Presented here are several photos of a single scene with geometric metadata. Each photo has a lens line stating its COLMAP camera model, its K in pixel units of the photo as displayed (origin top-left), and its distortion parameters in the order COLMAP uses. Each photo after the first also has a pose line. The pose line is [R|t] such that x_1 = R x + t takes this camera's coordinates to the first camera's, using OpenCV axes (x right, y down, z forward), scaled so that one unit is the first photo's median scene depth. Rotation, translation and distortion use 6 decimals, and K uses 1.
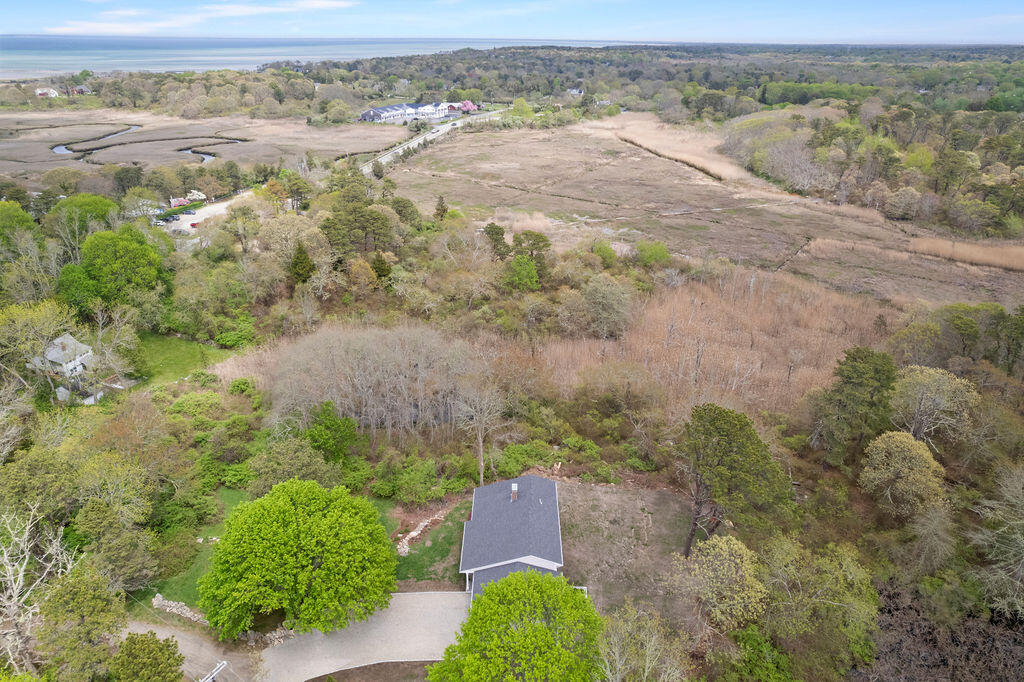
lens RADIAL K [[652.3, 0, 513.7], [0, 652.3, 337.5], [0, 0, 1]] dist [-0.074565, 0.067083]
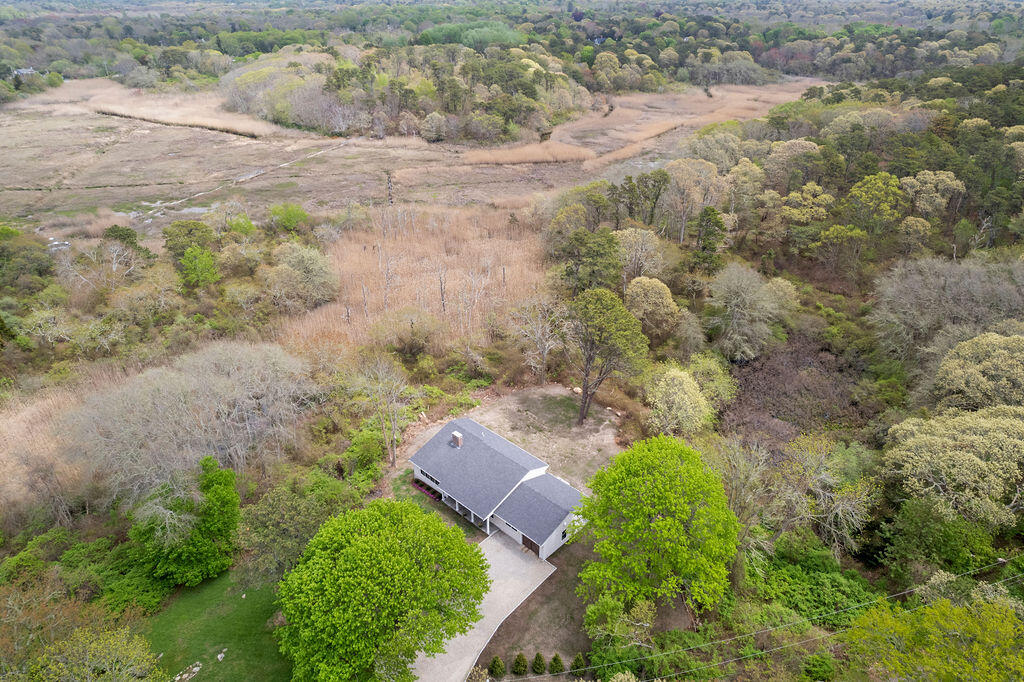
lens RADIAL K [[652.3, 0, 513.7], [0, 652.3, 337.5], [0, 0, 1]] dist [-0.074565, 0.067083]
pose [[0.688385, -0.354493, 0.632820, -0.266545], [0.311536, 0.932367, 0.183403, -0.037478], [-0.655035, 0.070894, 0.752265, 0.073132]]
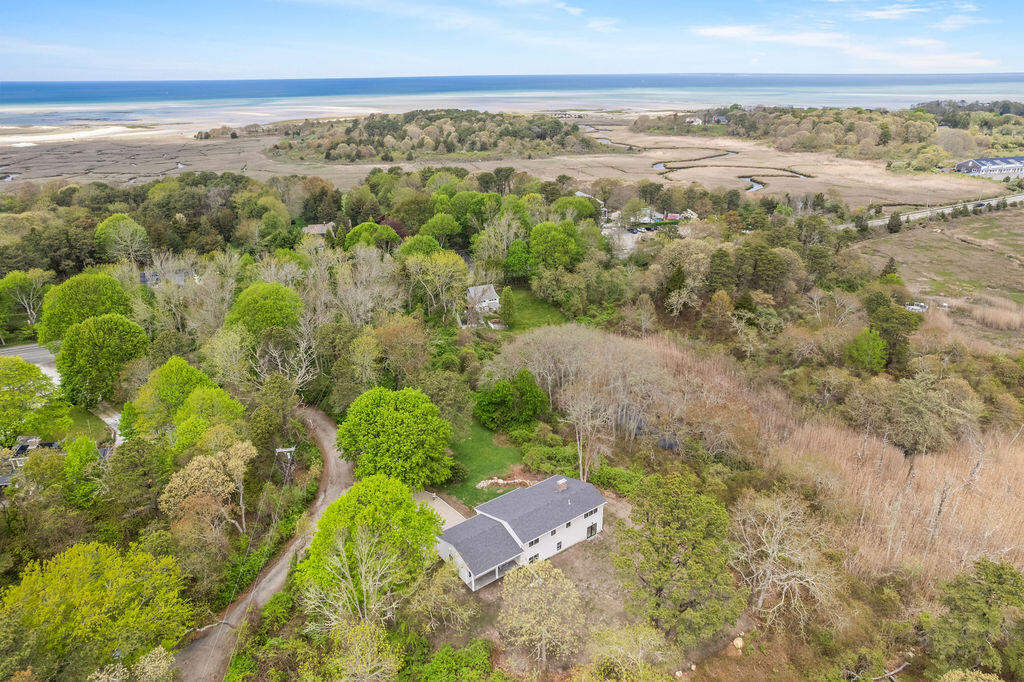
lens RADIAL K [[652.3, 0, 513.7], [0, 652.3, 337.5], [0, 0, 1]] dist [-0.074565, 0.067083]
pose [[0.602971, 0.290138, -0.743133, 0.361228], [-0.325702, 0.939880, 0.102681, -0.047445], [0.728248, 0.180126, 0.661219, 0.071332]]
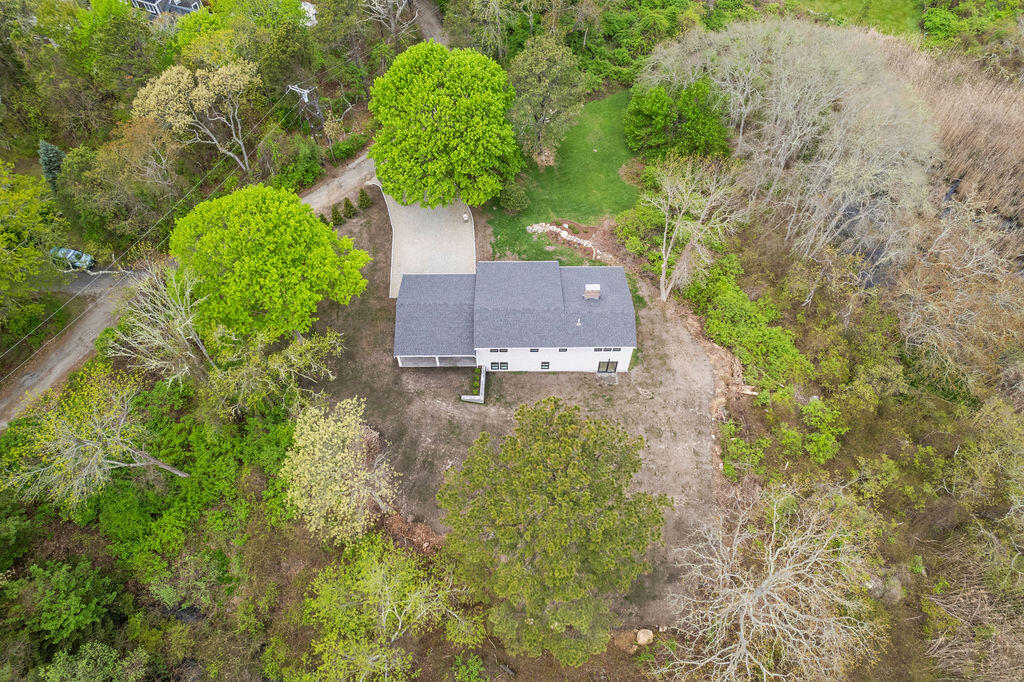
lens RADIAL K [[652.3, 0, 513.7], [0, 652.3, 337.5], [0, 0, 1]] dist [-0.074565, 0.067083]
pose [[0.014387, 0.818306, -0.574603, 0.239004], [-0.423173, 0.525643, 0.737986, -0.126476], [0.905935, 0.232539, 0.353848, 0.333294]]
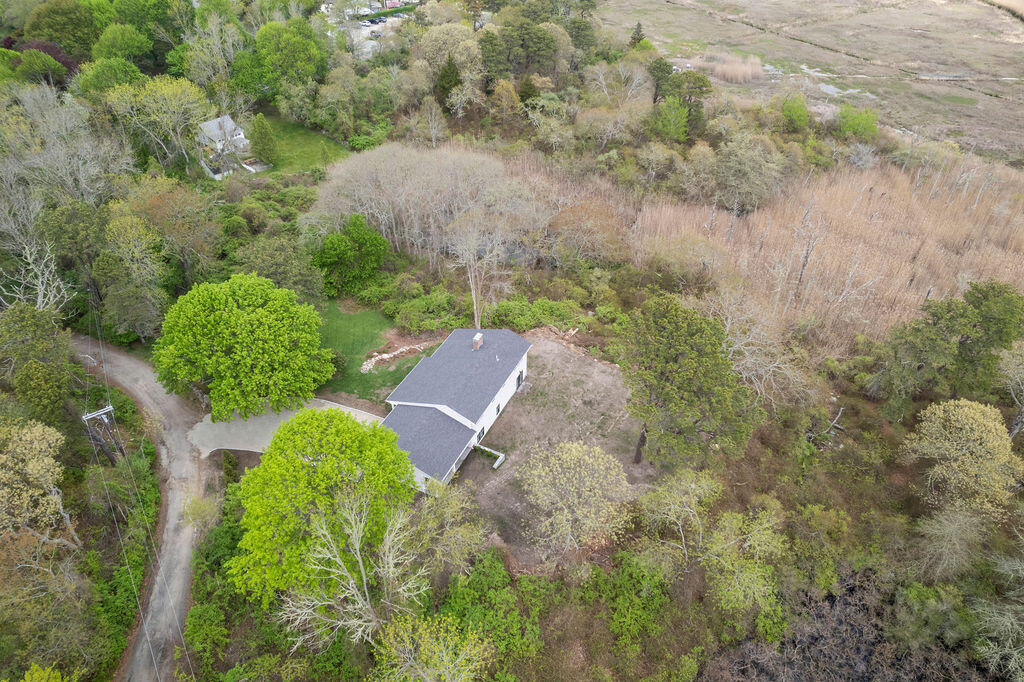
lens RADIAL K [[652.3, 0, 513.7], [0, 652.3, 337.5], [0, 0, 1]] dist [-0.074565, 0.067083]
pose [[0.908964, 0.255861, -0.329118, 0.181260], [-0.172174, 0.949424, 0.262585, -0.013523], [0.379658, -0.182015, 0.907045, 0.079135]]
